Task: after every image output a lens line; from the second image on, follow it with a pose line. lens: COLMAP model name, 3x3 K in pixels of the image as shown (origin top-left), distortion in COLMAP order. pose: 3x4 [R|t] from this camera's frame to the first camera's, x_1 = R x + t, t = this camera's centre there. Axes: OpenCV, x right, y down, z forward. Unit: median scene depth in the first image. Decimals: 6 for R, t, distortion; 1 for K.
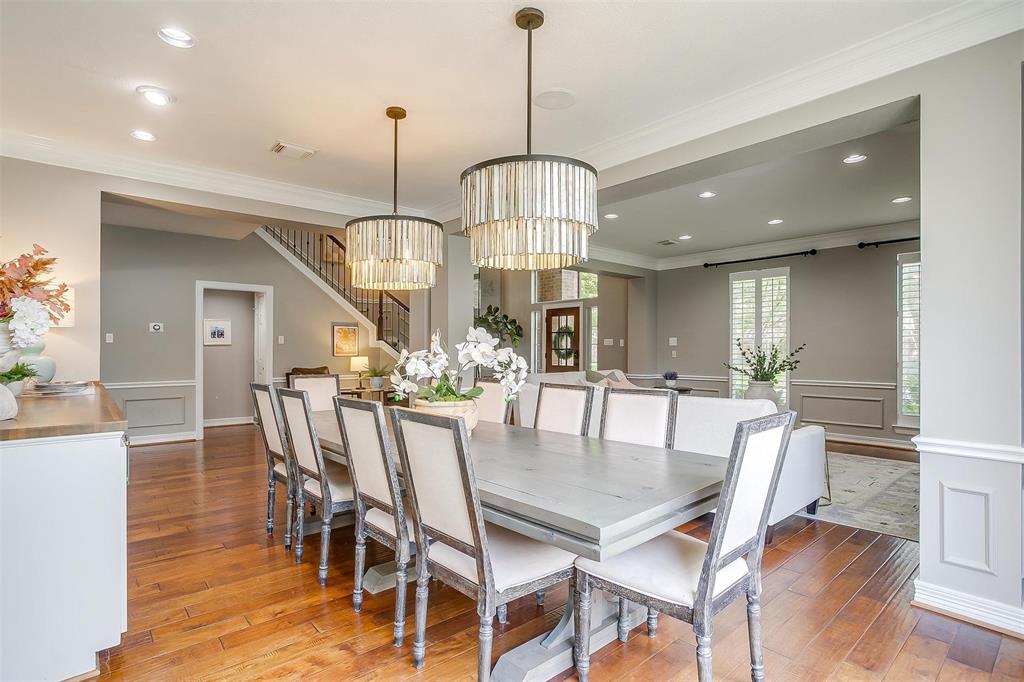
lens RADIAL K [[512.7, 0, 512.0], [0, 512.7, 341.0], [0, 0, 1]] dist [-0.081075, 0.049529]
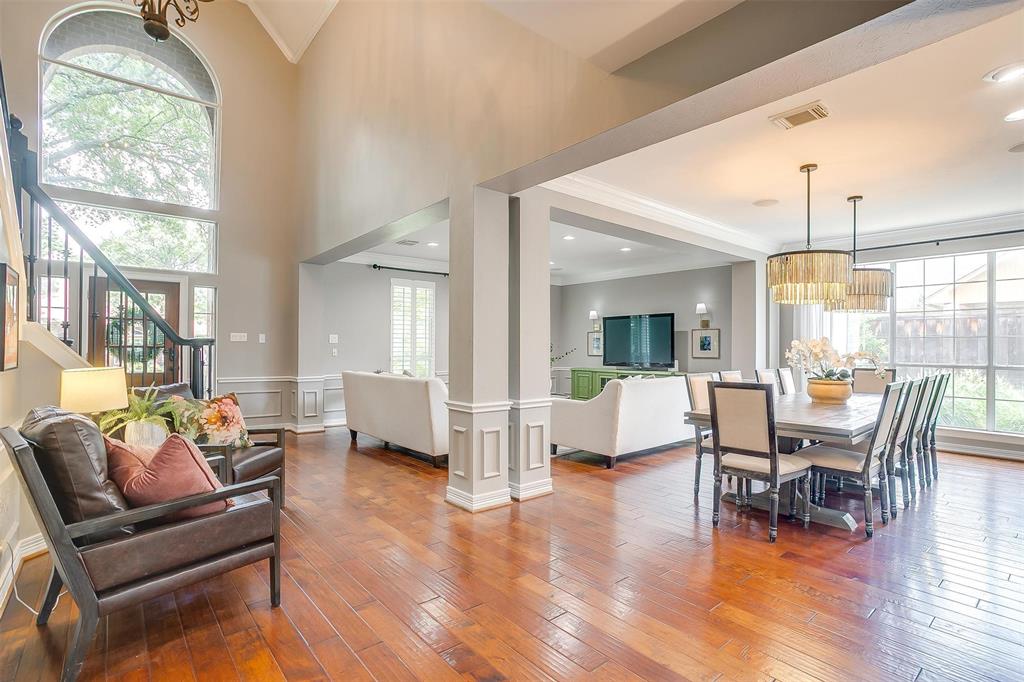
lens RADIAL K [[497.5, 0, 503.5], [0, 497.5, 344.1], [0, 0, 1]] dist [-0.057854, 0.028447]
pose [[0.056479, -0.000410, 0.998404, -0.620618], [-0.027278, 0.999626, 0.001953, 0.000113], [-0.998031, -0.027345, 0.056447, 0.703397]]
